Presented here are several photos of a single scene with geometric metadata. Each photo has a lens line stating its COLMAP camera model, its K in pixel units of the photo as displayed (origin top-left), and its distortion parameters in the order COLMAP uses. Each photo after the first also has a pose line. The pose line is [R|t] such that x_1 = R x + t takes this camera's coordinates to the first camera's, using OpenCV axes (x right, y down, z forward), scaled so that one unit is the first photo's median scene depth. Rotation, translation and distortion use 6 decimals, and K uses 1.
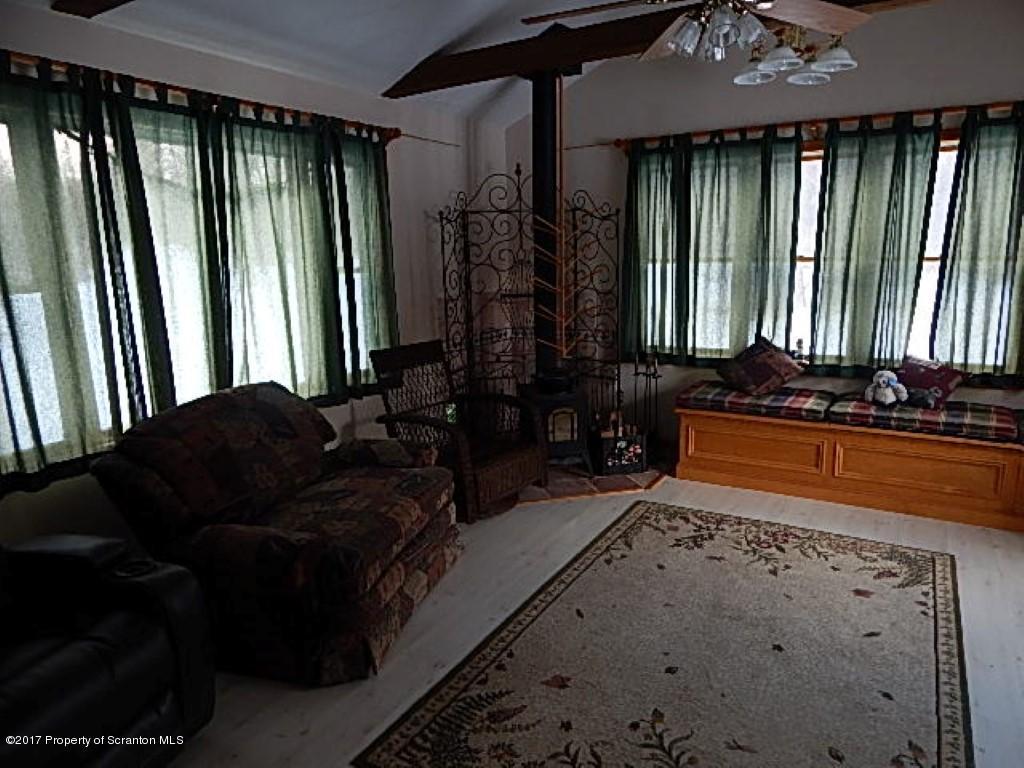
lens RADIAL K [[678.2, 0, 510.2], [0, 678.2, 374.4], [0, 0, 1]] dist [0.025059, -0.000817]
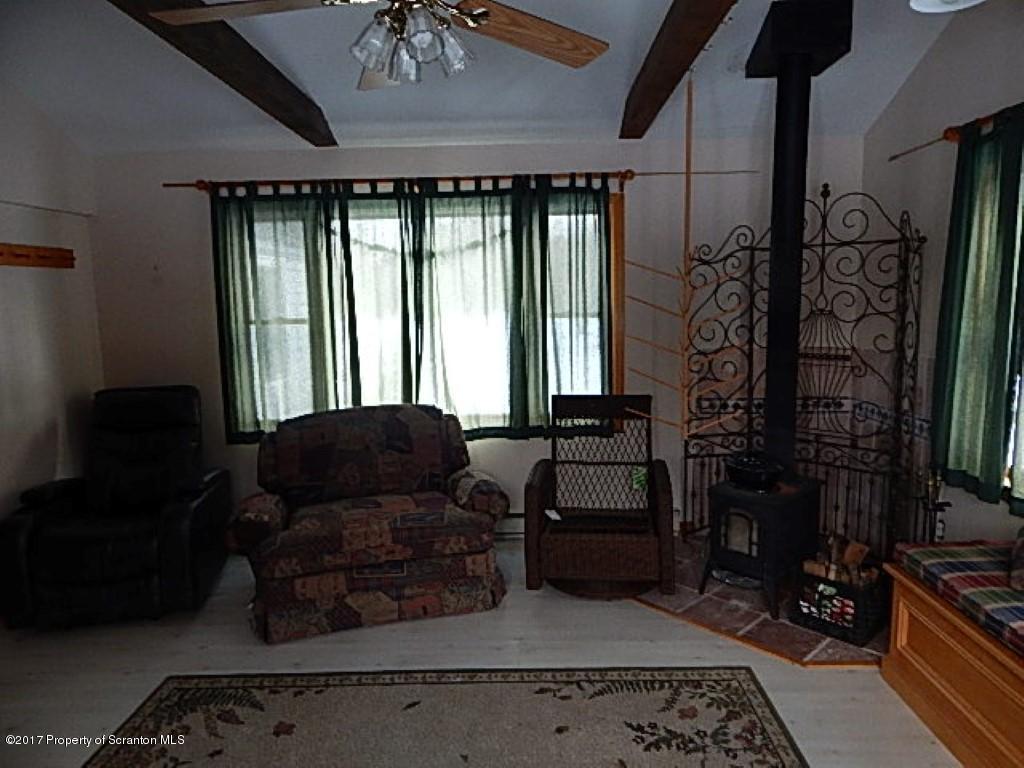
lens RADIAL K [[667.2, 0, 514.8], [0, 667.2, 373.9], [0, 0, 1]] dist [-0.000194, -0.001432]
pose [[0.510725, 0.120409, -0.851271, 0.692646], [-0.149713, 0.987472, 0.049854, -0.119998], [0.846609, 0.101984, 0.522353, 0.476723]]
